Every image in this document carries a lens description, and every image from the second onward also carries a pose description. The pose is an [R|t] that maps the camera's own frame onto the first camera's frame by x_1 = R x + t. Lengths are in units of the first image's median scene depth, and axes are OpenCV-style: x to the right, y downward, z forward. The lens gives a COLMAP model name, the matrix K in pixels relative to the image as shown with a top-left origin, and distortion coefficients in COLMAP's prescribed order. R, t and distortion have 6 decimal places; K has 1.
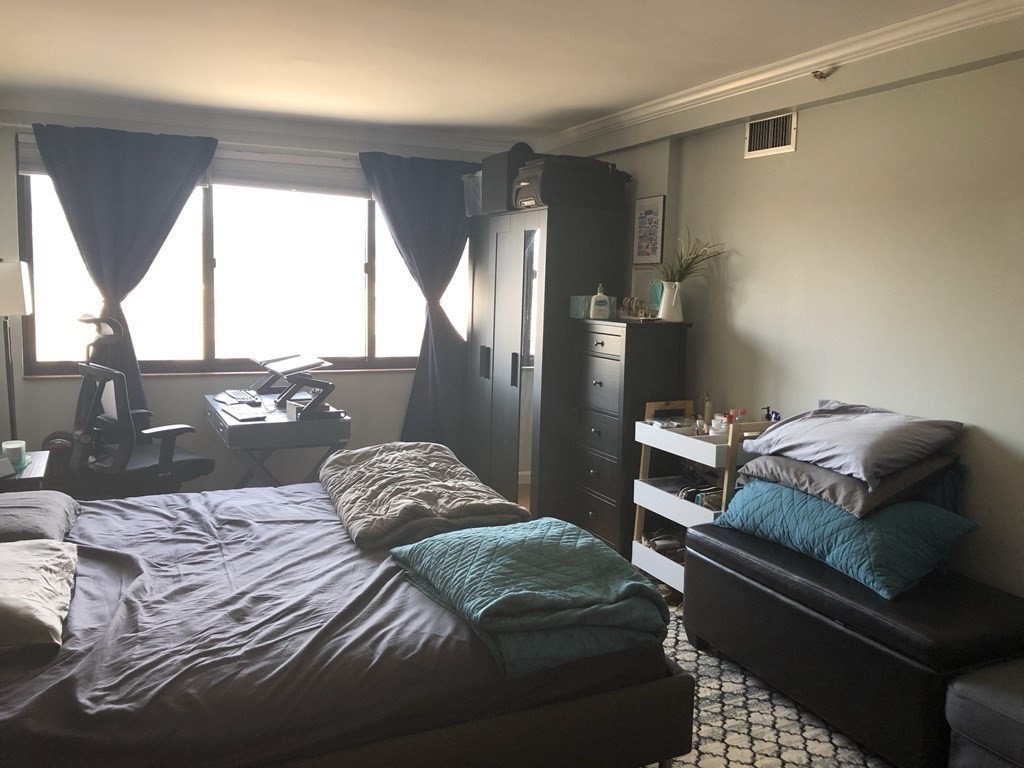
lens RADIAL K [[840.7, 0, 514.4], [0, 840.7, 382.4], [0, 0, 1]] dist [0.050254, -0.070374]
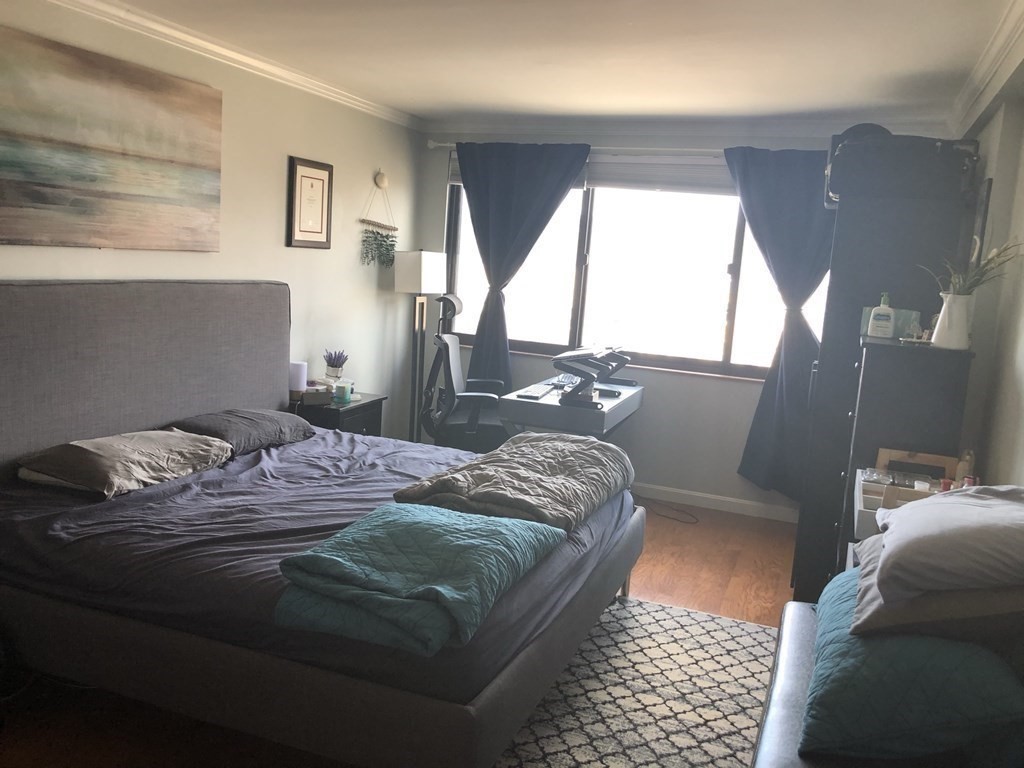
lens RADIAL K [[840.7, 0, 514.4], [0, 840.7, 382.4], [0, 0, 1]] dist [0.050254, -0.070374]
pose [[0.697531, 0.130751, -0.704524, 0.624168], [-0.140744, 0.989058, 0.044210, -0.030167], [0.702596, 0.068320, 0.708301, 0.289811]]
